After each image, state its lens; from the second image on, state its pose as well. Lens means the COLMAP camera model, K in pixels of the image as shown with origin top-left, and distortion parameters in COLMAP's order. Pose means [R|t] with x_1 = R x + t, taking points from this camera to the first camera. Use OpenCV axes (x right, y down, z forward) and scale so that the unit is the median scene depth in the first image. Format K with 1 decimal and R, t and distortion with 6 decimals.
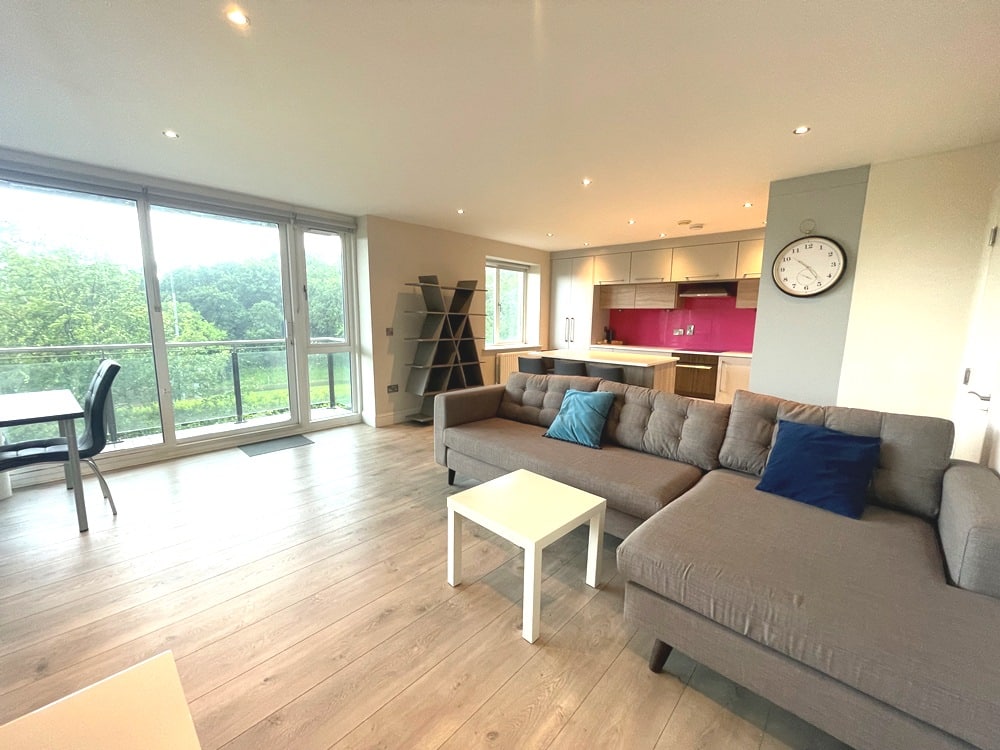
lens RADIAL K [[405.1, 0, 495.7], [0, 405.1, 375.4], [0, 0, 1]] dist [0.001075, -0.000205]
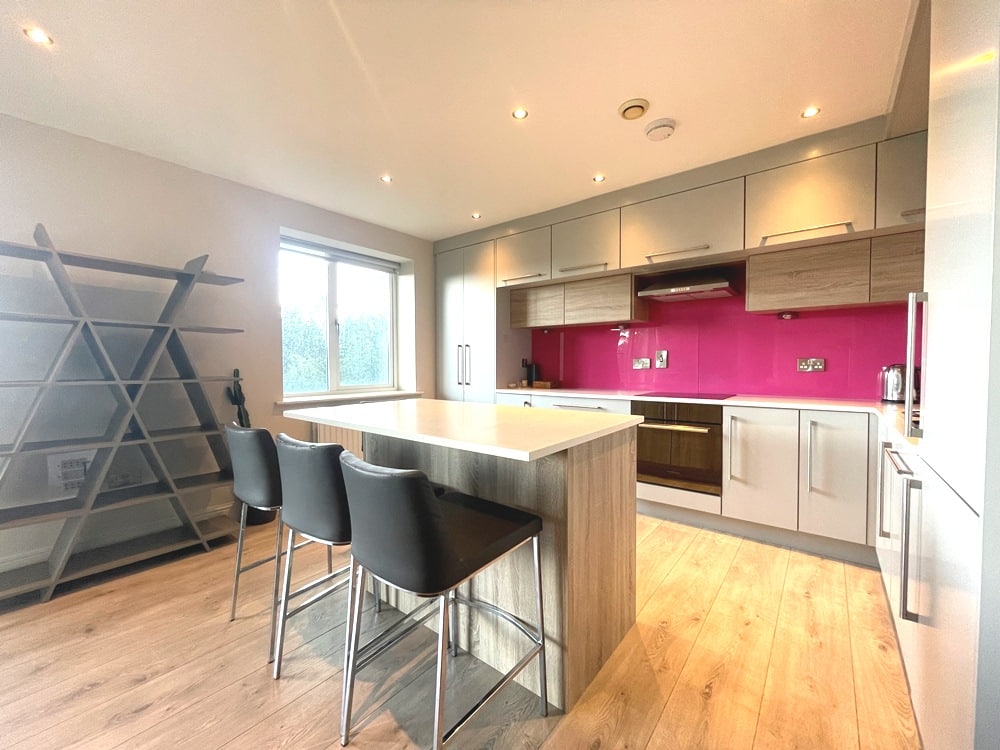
lens RADIAL K [[405.1, 0, 495.1], [0, 405.1, 375.8], [0, 0, 1]] dist [0.001075, -0.000205]
pose [[0.997776, -0.018247, 0.064109, 0.206799], [0.025354, 0.993402, -0.111850, -0.031297], [-0.061645, 0.113226, 0.991655, 0.445655]]
